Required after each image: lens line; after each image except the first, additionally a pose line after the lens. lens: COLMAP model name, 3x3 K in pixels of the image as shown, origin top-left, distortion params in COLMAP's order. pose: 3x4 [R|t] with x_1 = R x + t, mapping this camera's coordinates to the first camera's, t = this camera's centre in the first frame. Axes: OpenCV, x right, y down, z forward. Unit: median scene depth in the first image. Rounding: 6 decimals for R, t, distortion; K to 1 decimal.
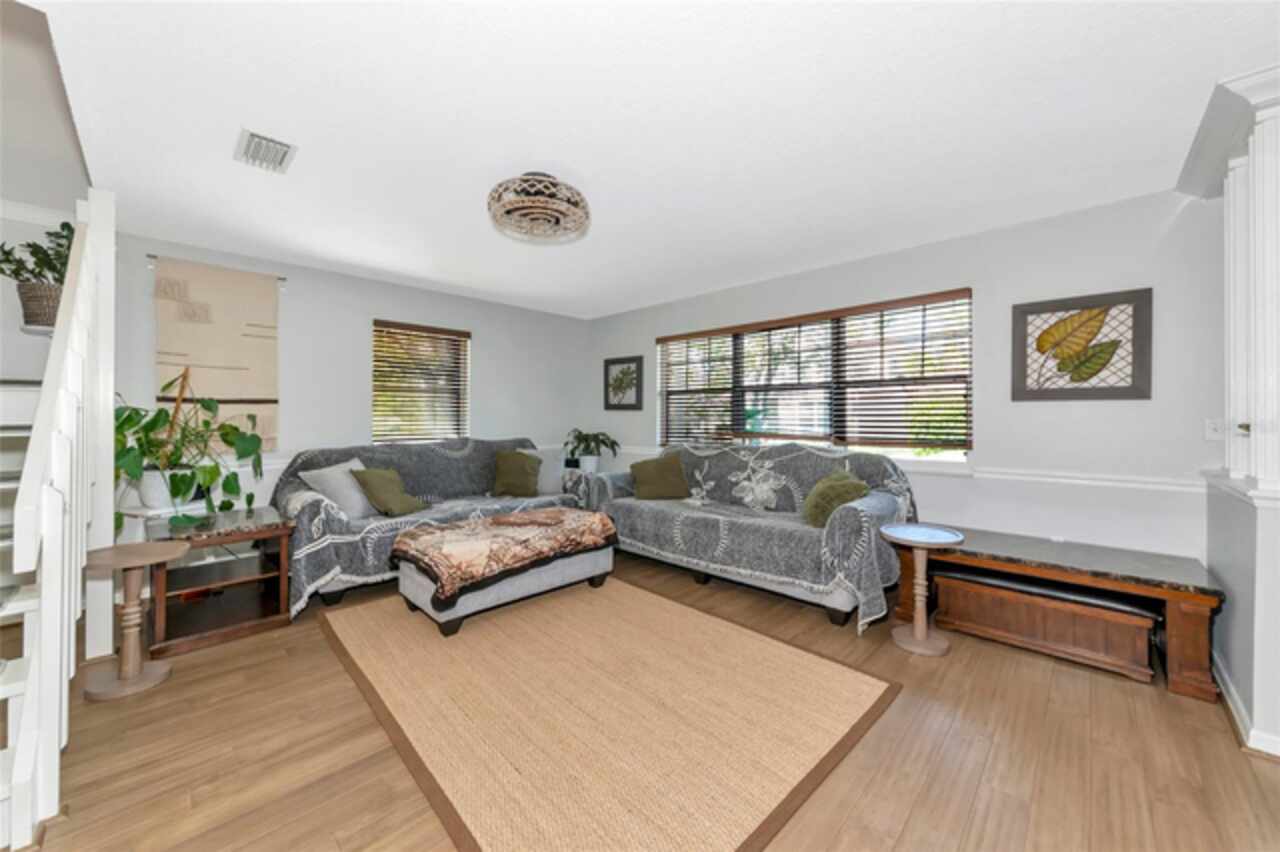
lens RADIAL K [[473.5, 0, 636.9], [0, 473.5, 413.4], [0, 0, 1]] dist [-0.004686, -0.001368]
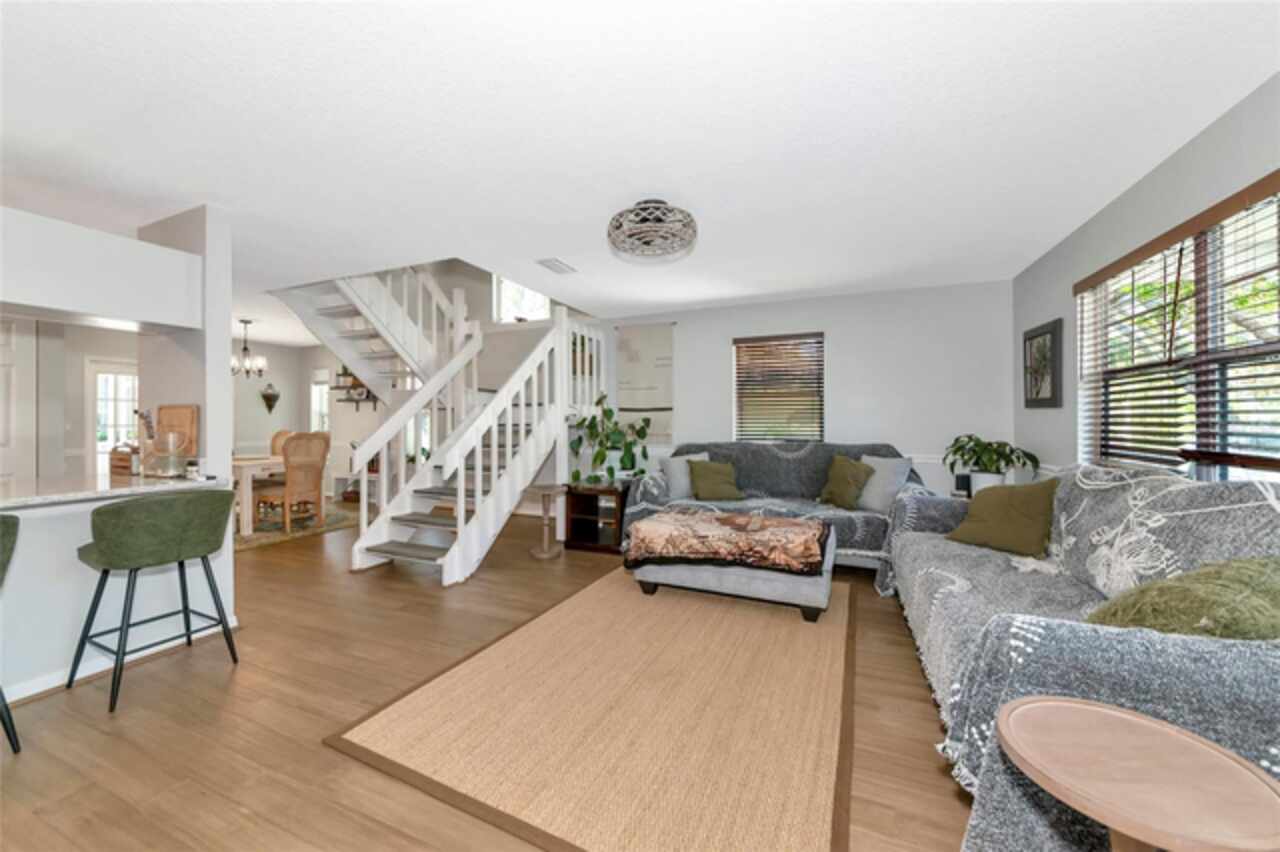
lens RADIAL K [[473.5, 0, 643.7], [0, 473.5, 421.9], [0, 0, 1]] dist [-0.004686, -0.001368]
pose [[0.358559, 0.001896, -0.933505, 0.671377], [0.009150, 0.999943, 0.005545, 0.006261], [0.933462, -0.010530, 0.358521, 0.479226]]
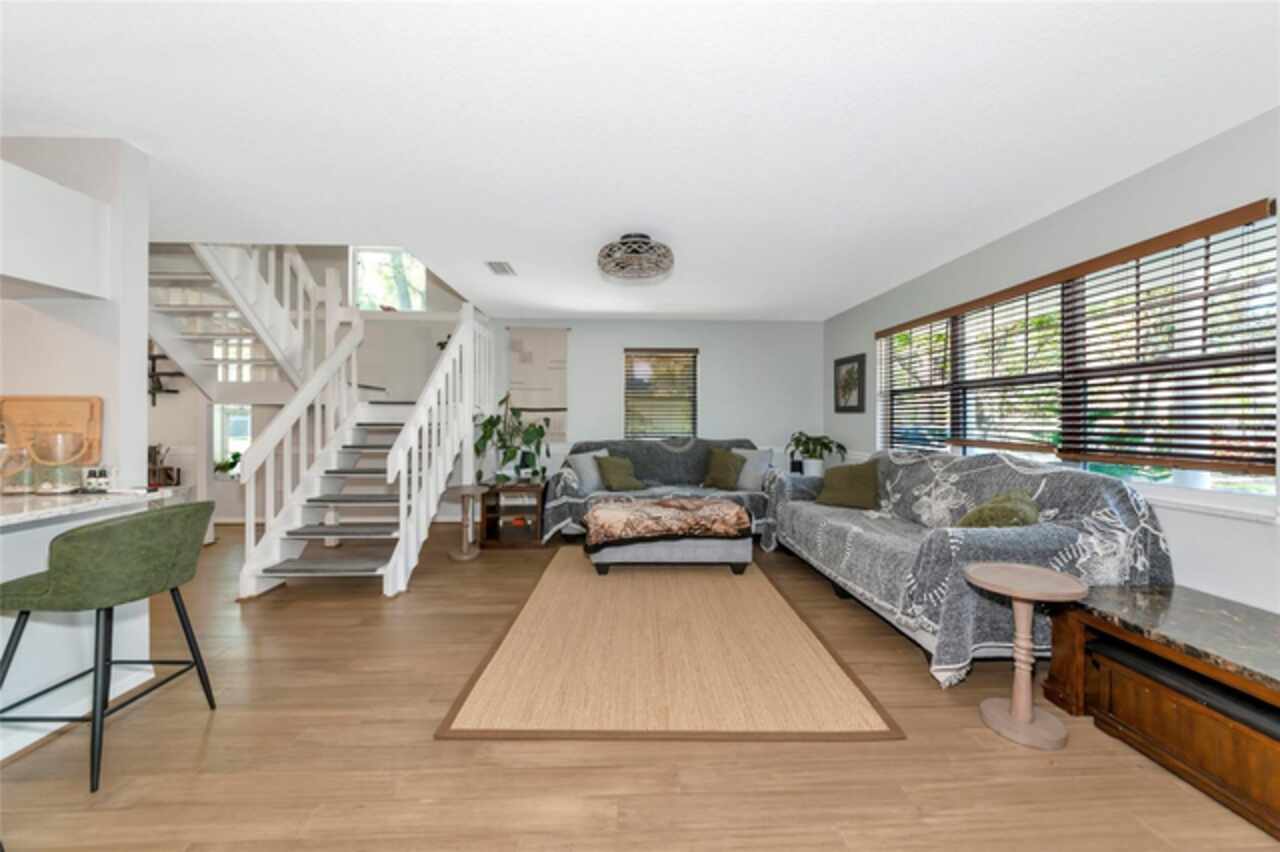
lens RADIAL K [[473.5, 0, 636.7], [0, 473.5, 422.7], [0, 0, 1]] dist [-0.004686, -0.001368]
pose [[0.720380, 0.004787, -0.693563, 0.572719], [0.003421, 0.999939, 0.010455, 0.003035], [0.693571, -0.009905, 0.720320, 0.053869]]
